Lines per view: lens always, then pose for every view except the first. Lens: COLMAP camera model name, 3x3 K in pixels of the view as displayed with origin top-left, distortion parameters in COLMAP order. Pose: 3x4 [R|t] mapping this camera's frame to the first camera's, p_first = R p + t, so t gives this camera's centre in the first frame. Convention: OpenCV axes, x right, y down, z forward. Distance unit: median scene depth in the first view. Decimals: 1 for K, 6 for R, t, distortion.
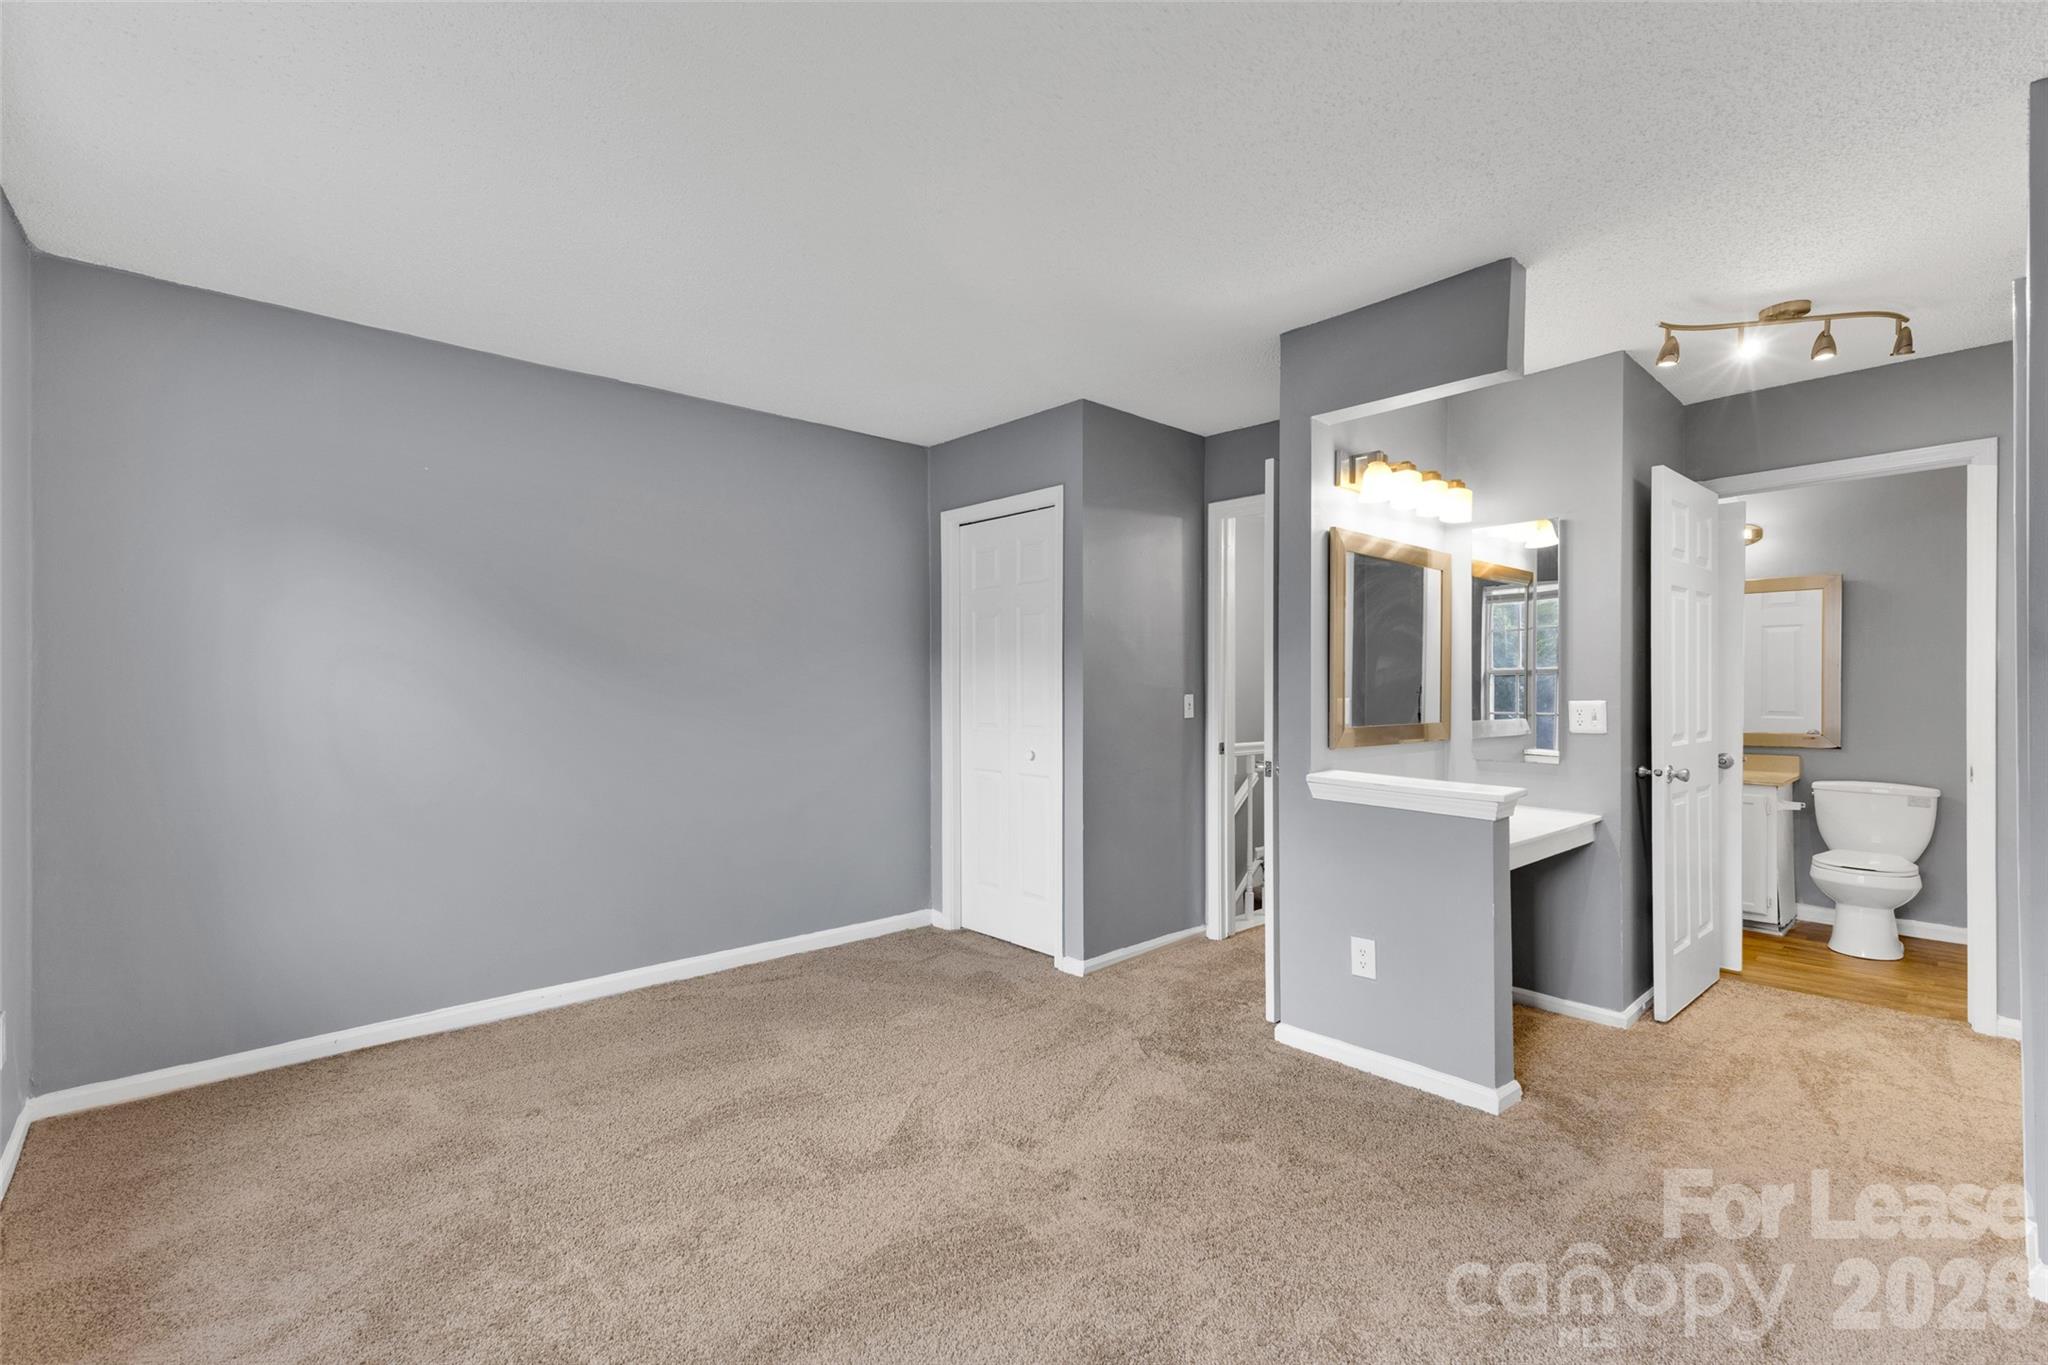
lens RADIAL K [[911.4, 0, 1032.3], [0, 911.4, 684.2], [0, 0, 1]] dist [0.022249, -0.000347]
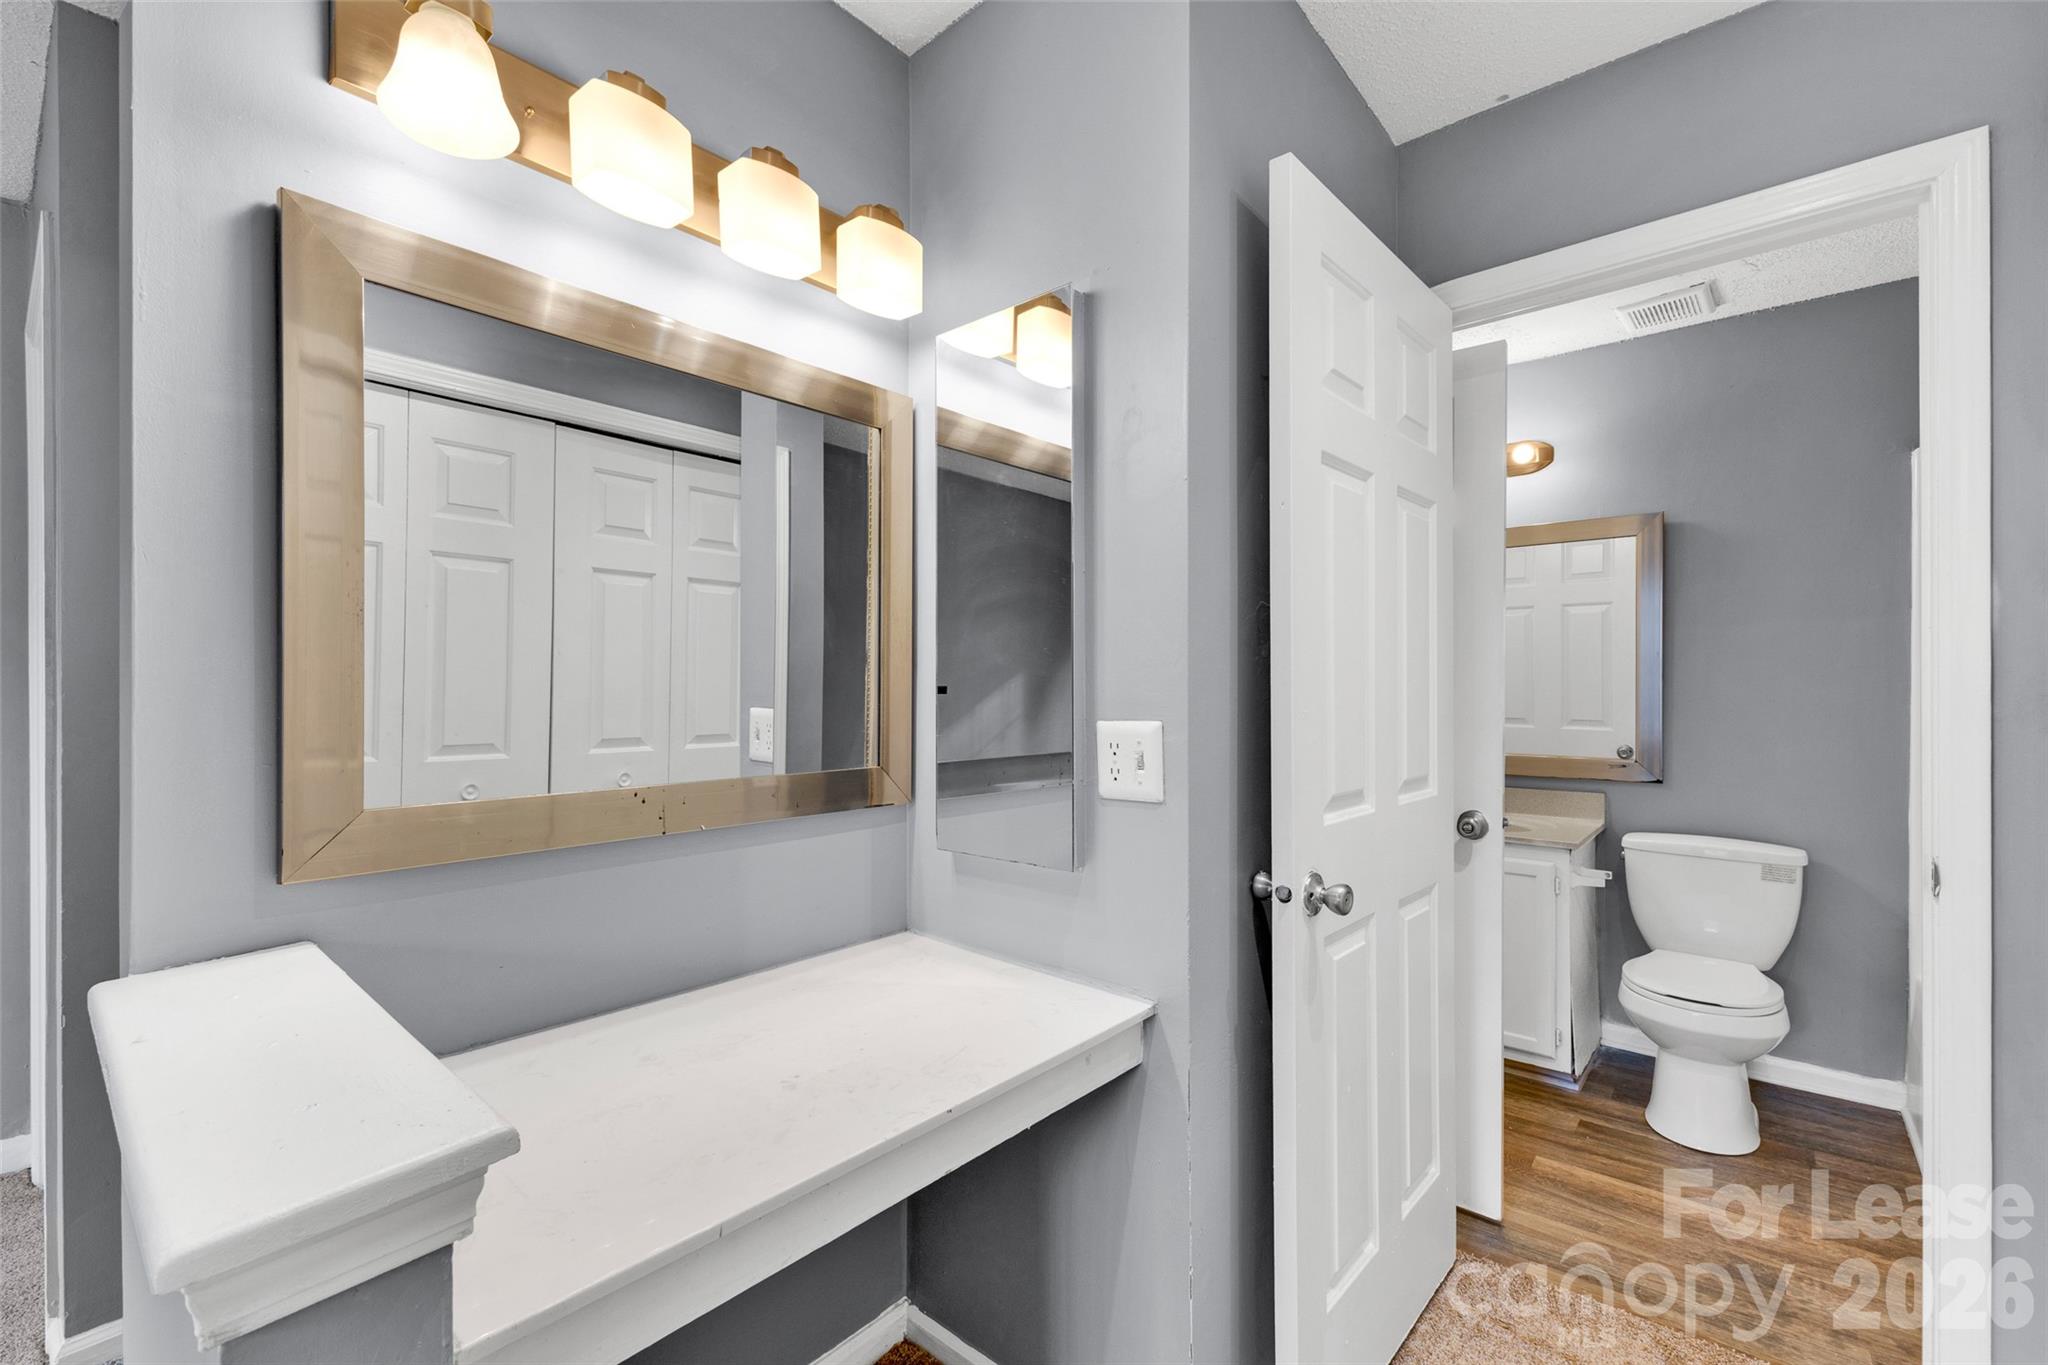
lens RADIAL K [[911.4, 0, 1017.2], [0, 911.4, 681.2], [0, 0, 1]] dist [0.022249, -0.000347]
pose [[0.993342, 0.001652, 0.115187, 0.379983], [-0.001399, 0.999996, -0.002280, 0.000636], [-0.115191, 0.002103, 0.993341, 0.446954]]
